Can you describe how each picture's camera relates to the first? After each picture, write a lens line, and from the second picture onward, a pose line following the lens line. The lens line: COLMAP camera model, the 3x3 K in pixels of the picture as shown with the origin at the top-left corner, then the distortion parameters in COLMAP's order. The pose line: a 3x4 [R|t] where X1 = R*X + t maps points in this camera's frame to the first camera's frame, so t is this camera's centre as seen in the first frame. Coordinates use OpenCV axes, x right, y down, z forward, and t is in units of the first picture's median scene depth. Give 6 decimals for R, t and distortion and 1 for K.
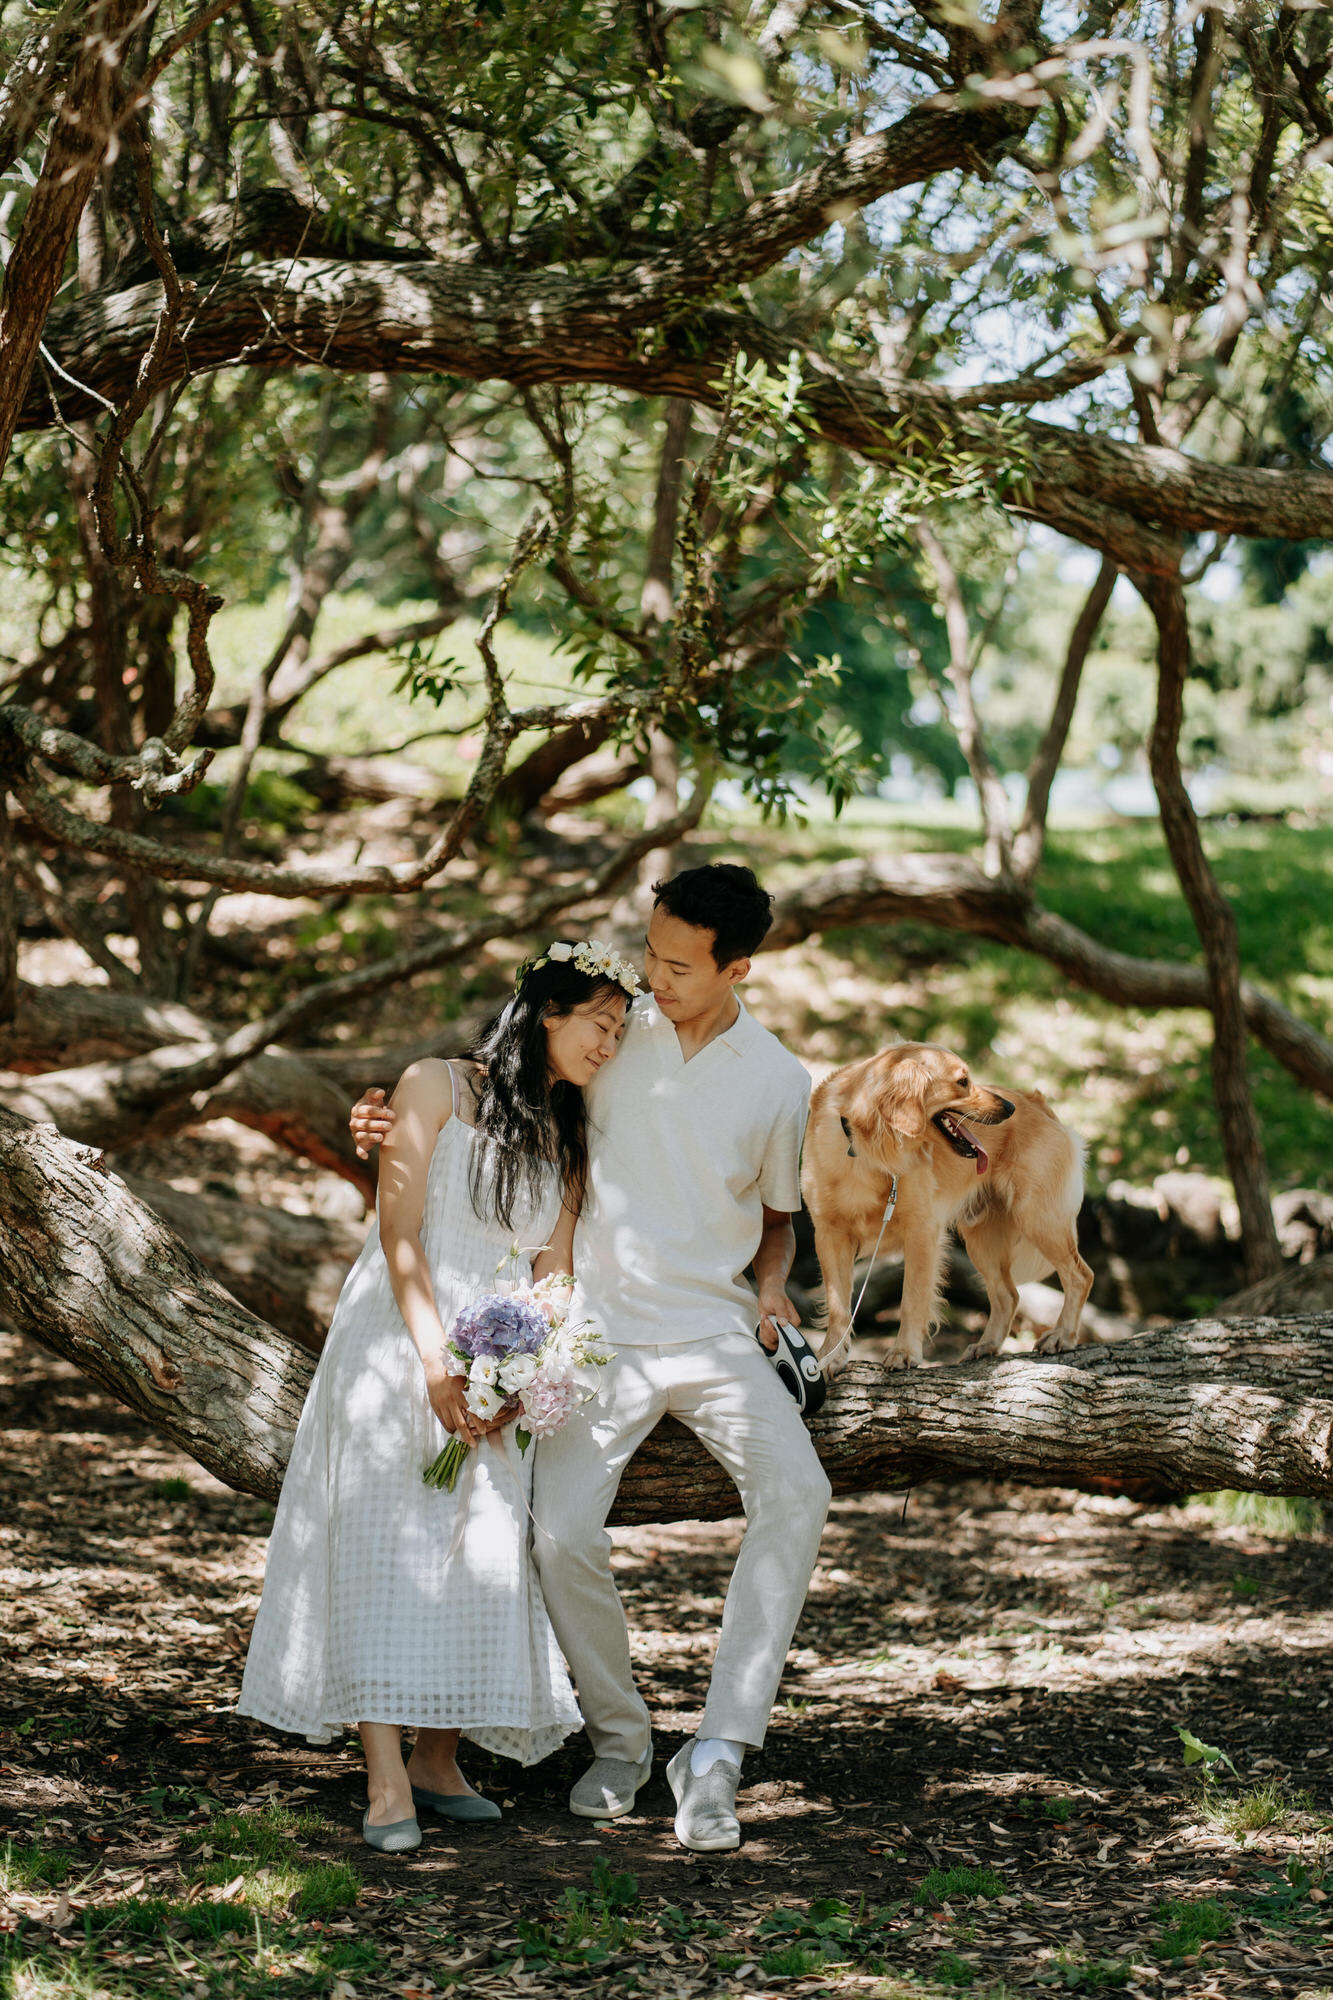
lens RADIAL K [[5391.2, 0, 666.5], [0, 5391.2, 1000.0], [0, 0, 1]] dist [-0.158554, 0.207544]
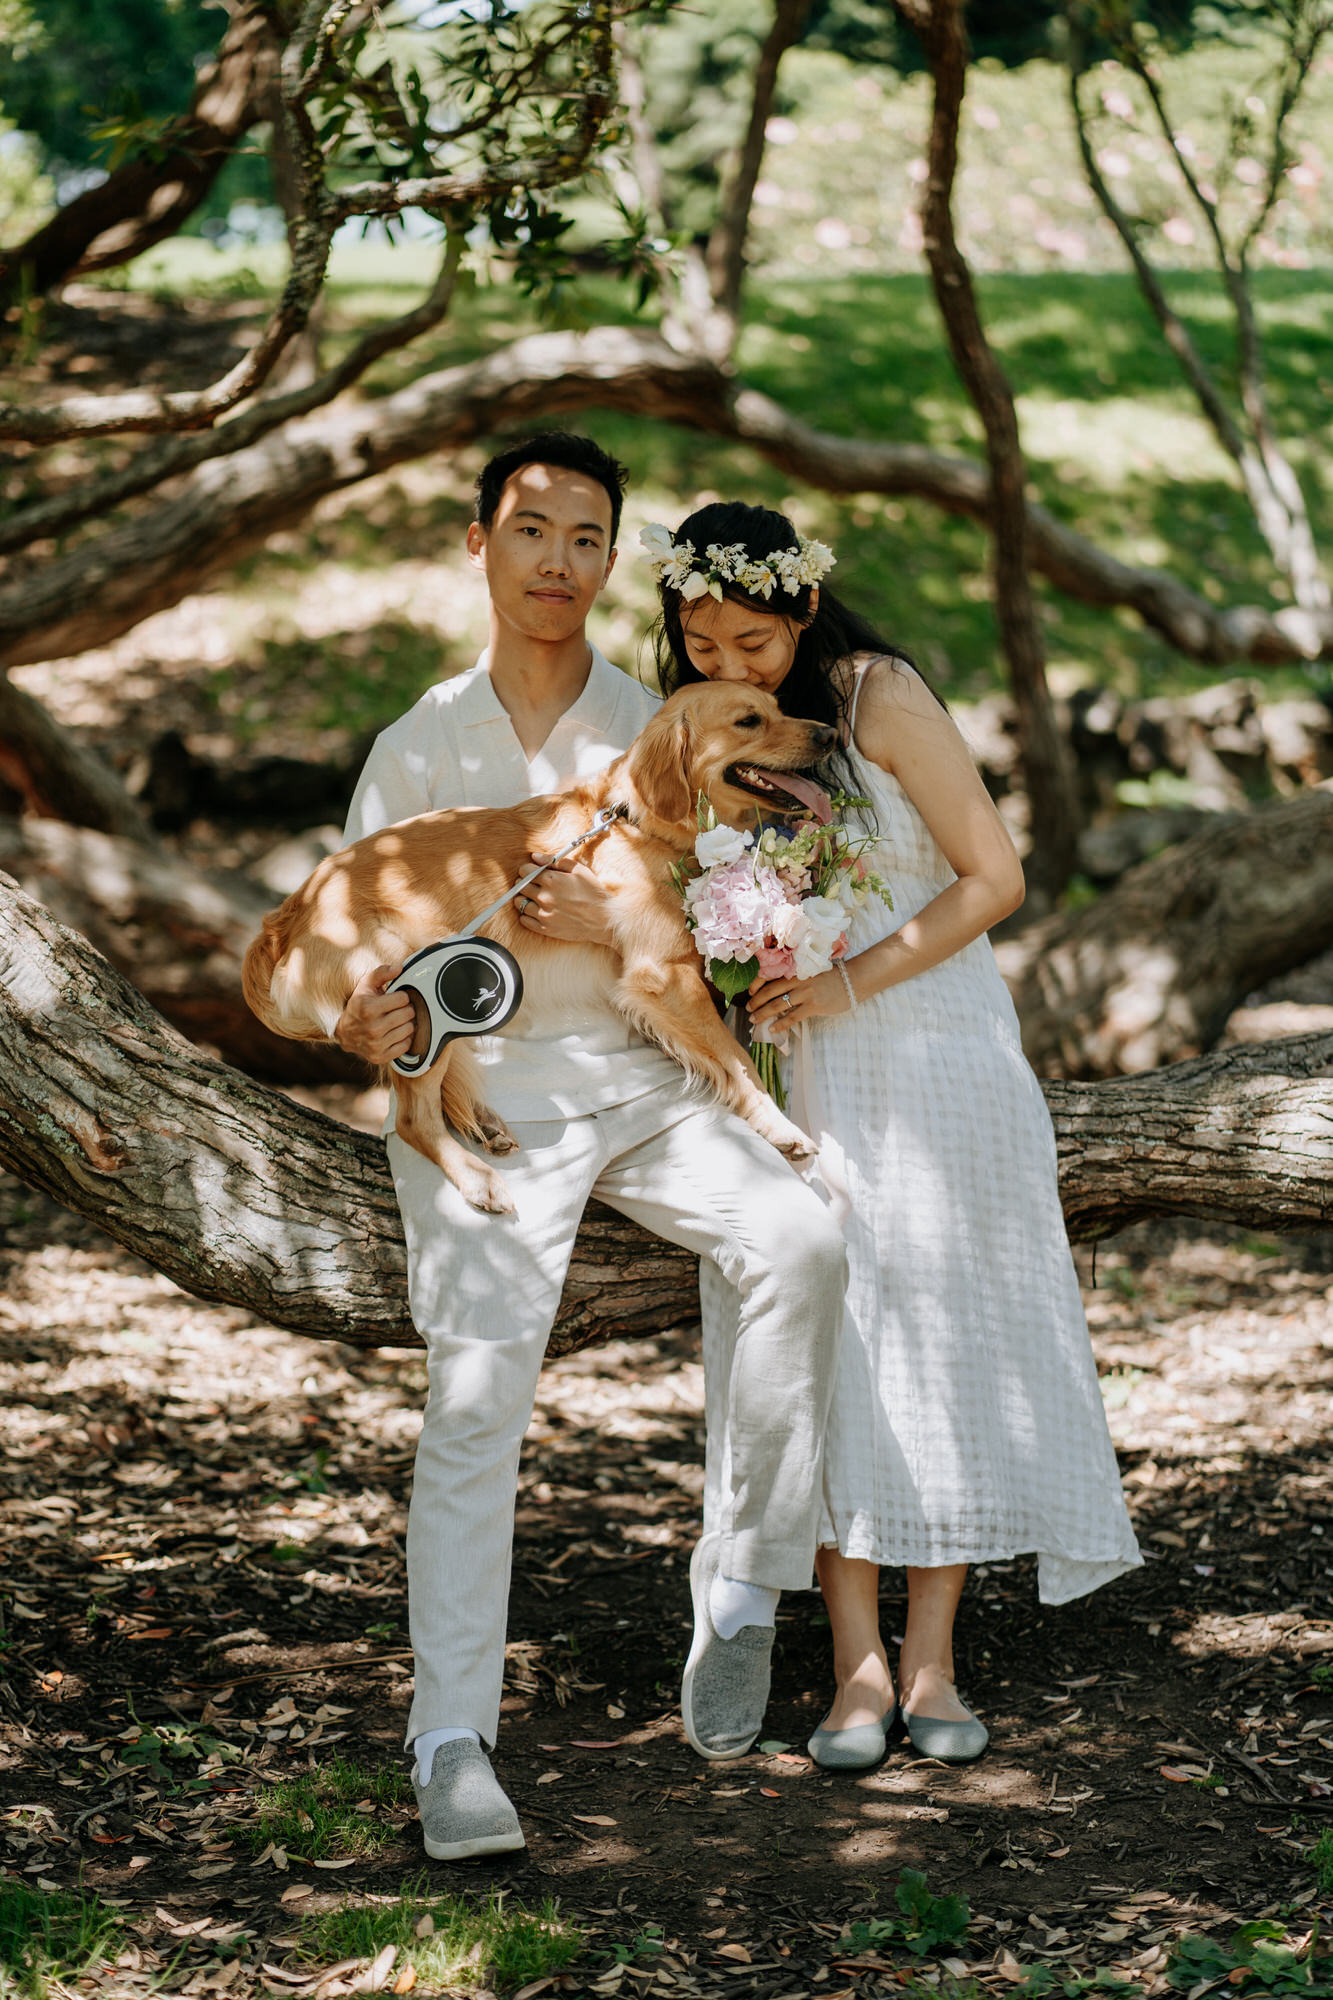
lens RADIAL K [[5391.2, 0, 666.5], [0, 5391.2, 1000.0], [0, 0, 1]] dist [-0.158554, 0.207544]
pose [[0.990812, -0.051028, 0.125249, -0.107589], [0.037557, 0.993478, 0.107659, -0.025043], [-0.129926, -0.101966, 0.986267, 0.282153]]
